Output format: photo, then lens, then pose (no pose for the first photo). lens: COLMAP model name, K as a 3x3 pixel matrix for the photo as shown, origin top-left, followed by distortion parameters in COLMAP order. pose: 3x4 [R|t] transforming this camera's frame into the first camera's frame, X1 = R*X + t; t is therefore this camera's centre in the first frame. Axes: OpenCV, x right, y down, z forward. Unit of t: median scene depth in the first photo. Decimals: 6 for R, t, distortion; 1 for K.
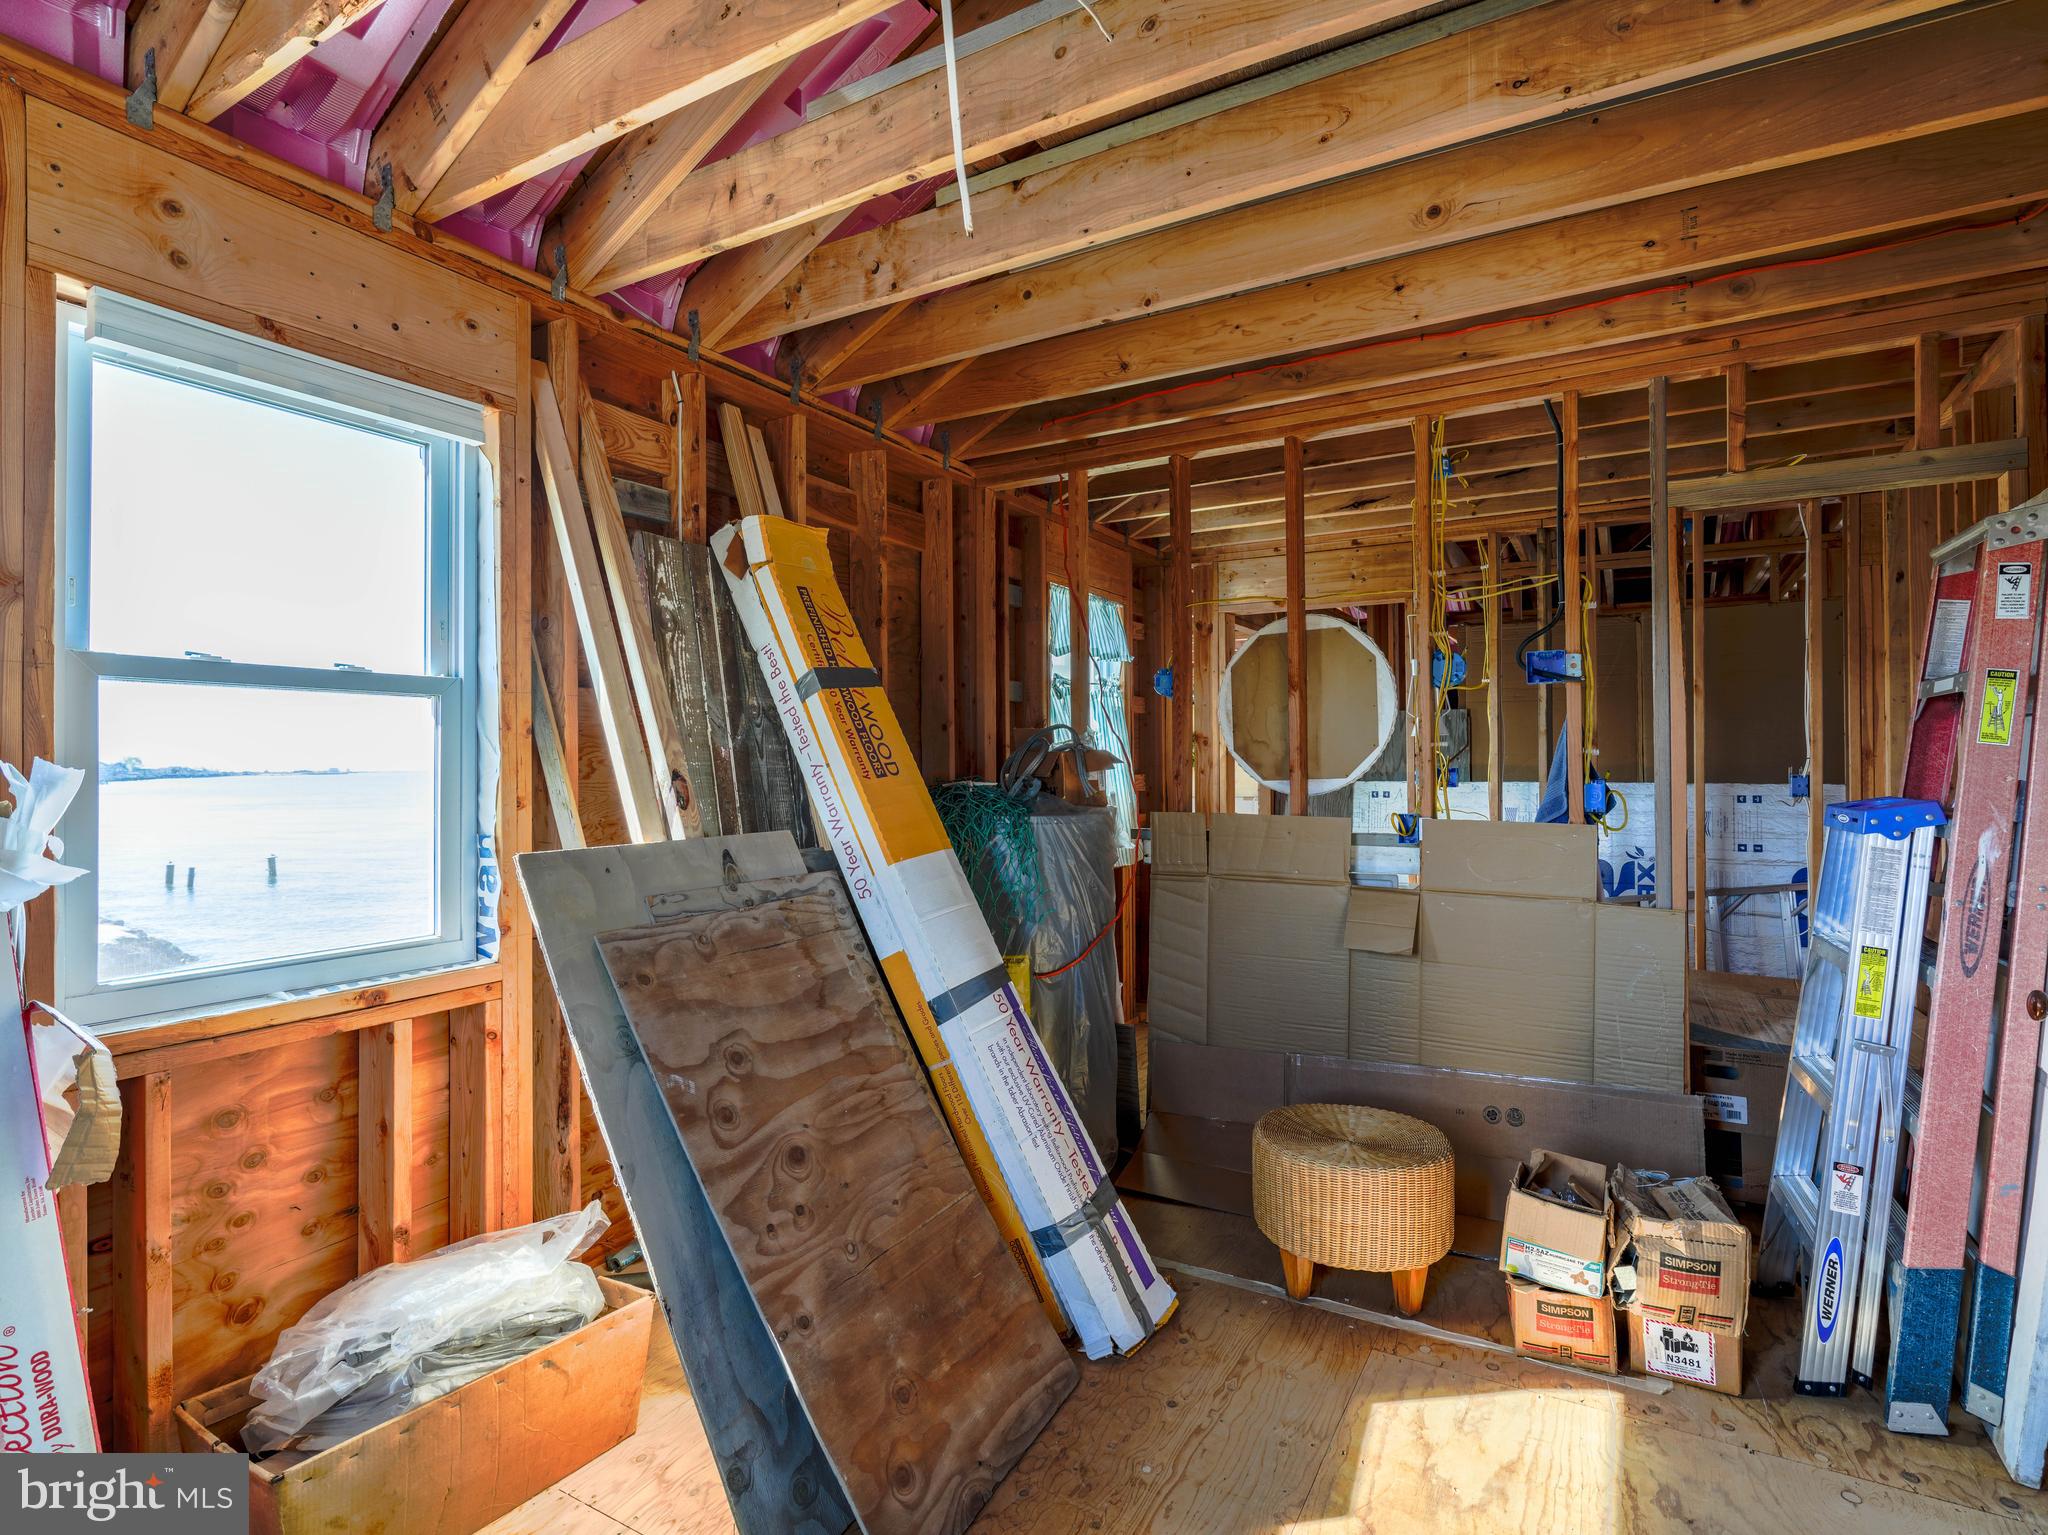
lens RADIAL K [[1049.4, 0, 1024.0], [0, 1049.4, 767.5], [0, 0, 1]] dist [-0.017732, 0.000459]
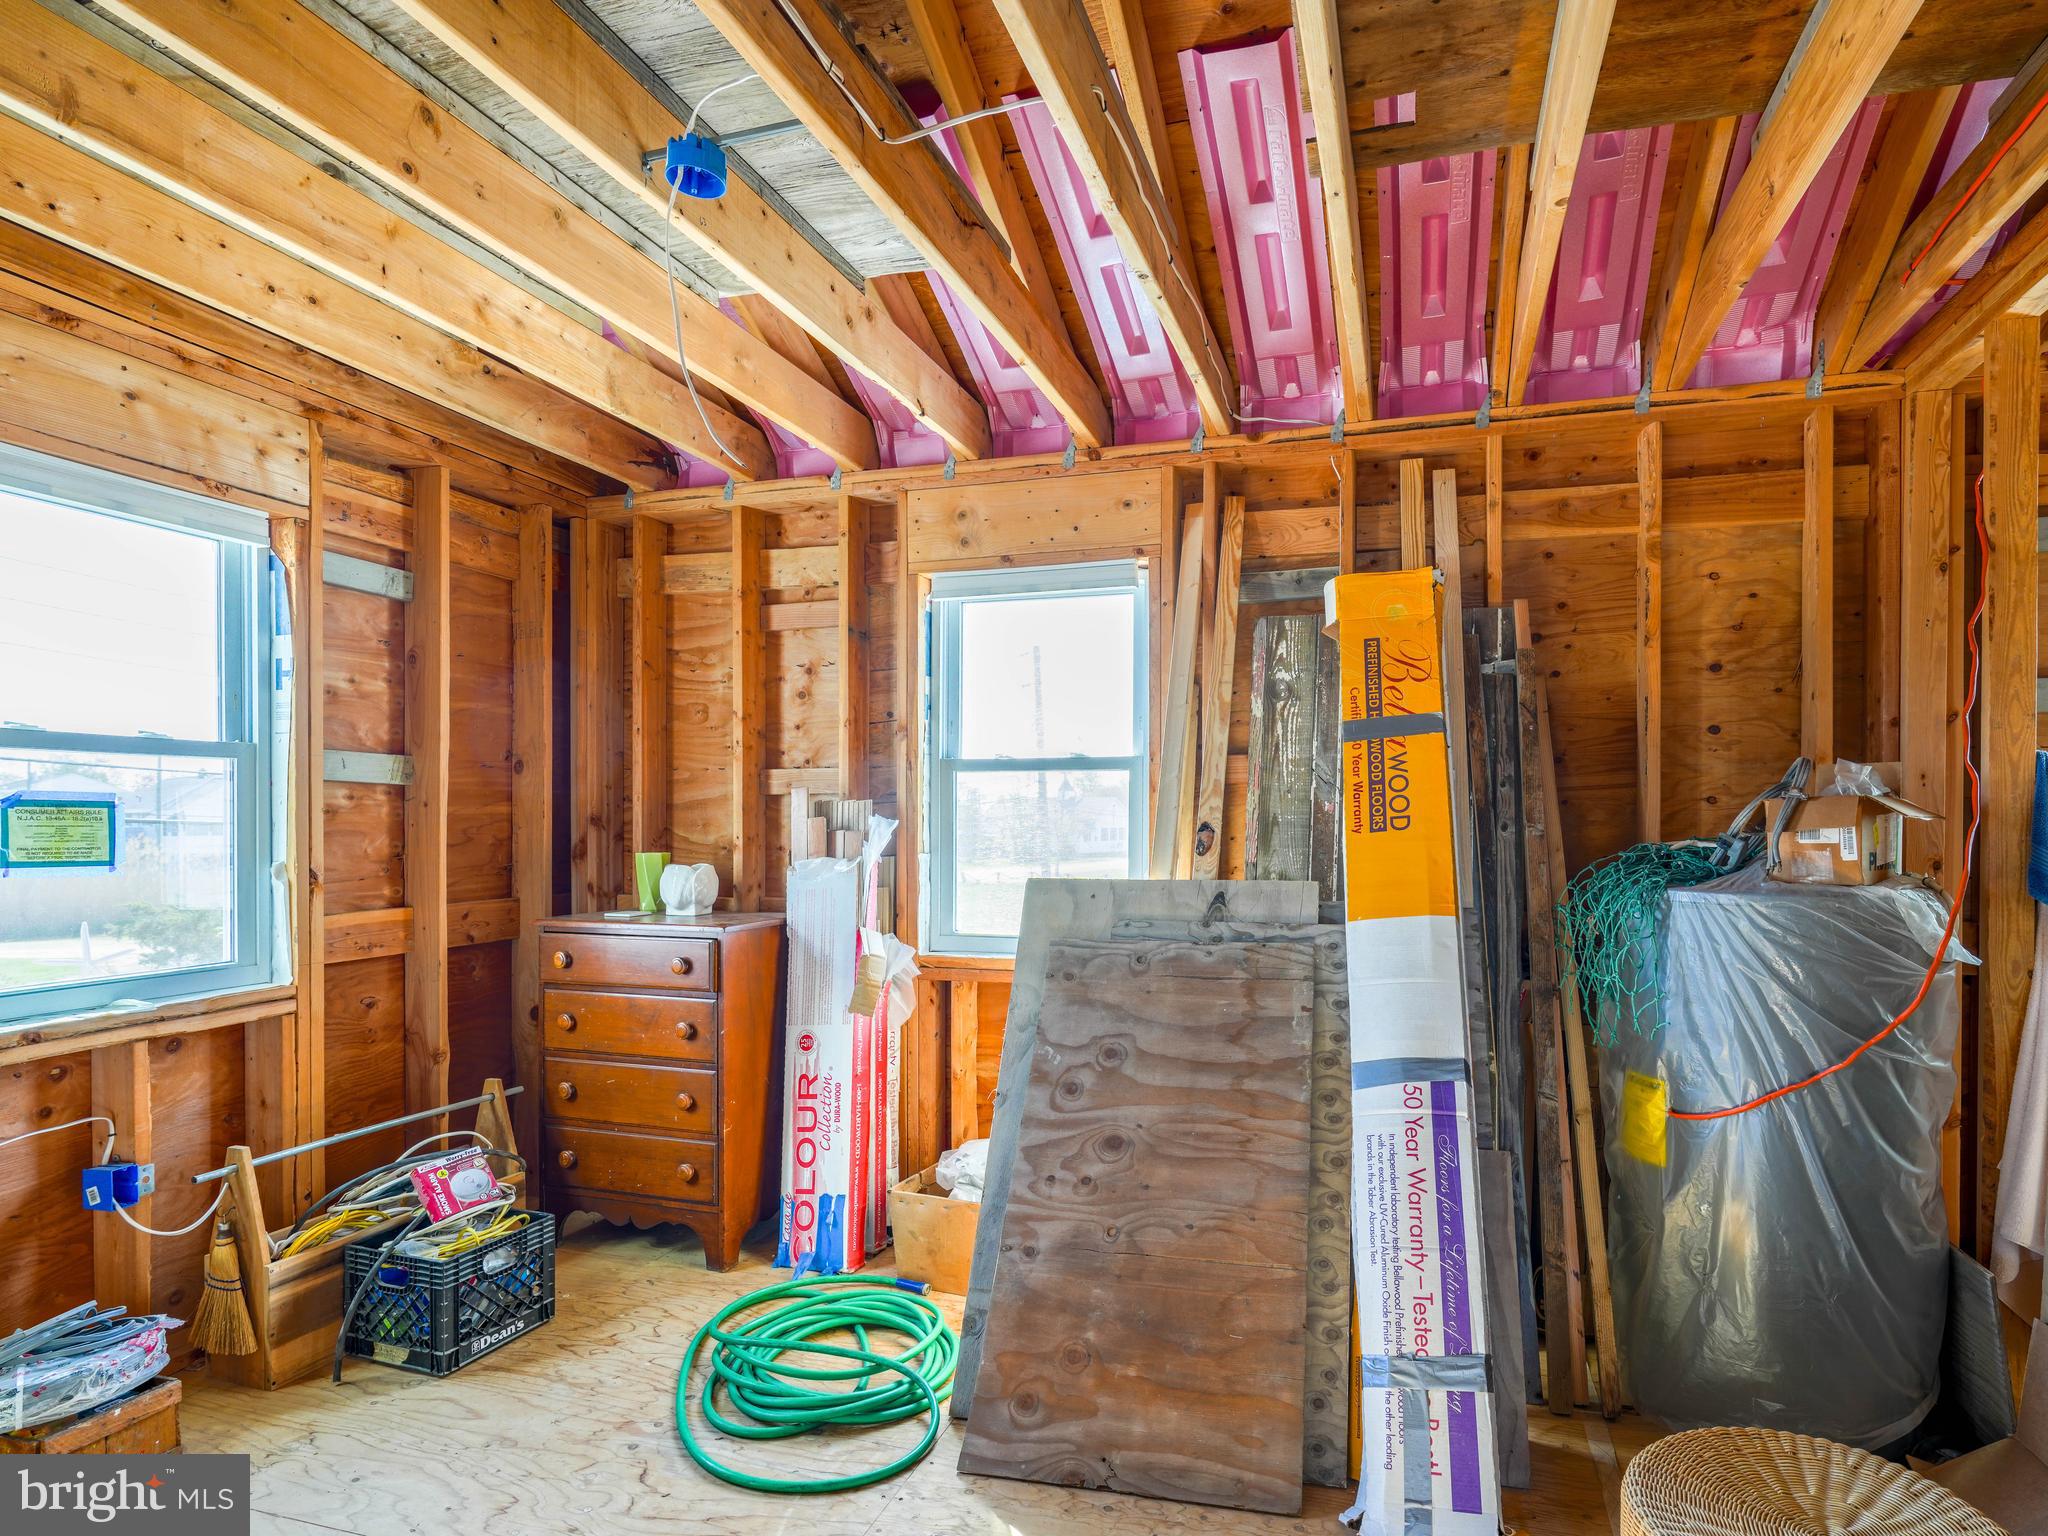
lens RADIAL K [[1071.2, 0, 1103.9], [0, 1071.2, 838.0], [0, 0, 1]] dist [-0.020118, 0.000204]
pose [[0.237270, 0.022242, -0.971189, 0.790899], [-0.001530, 0.999745, 0.022523, -0.006813], [0.971443, -0.003858, 0.237243, 0.568128]]
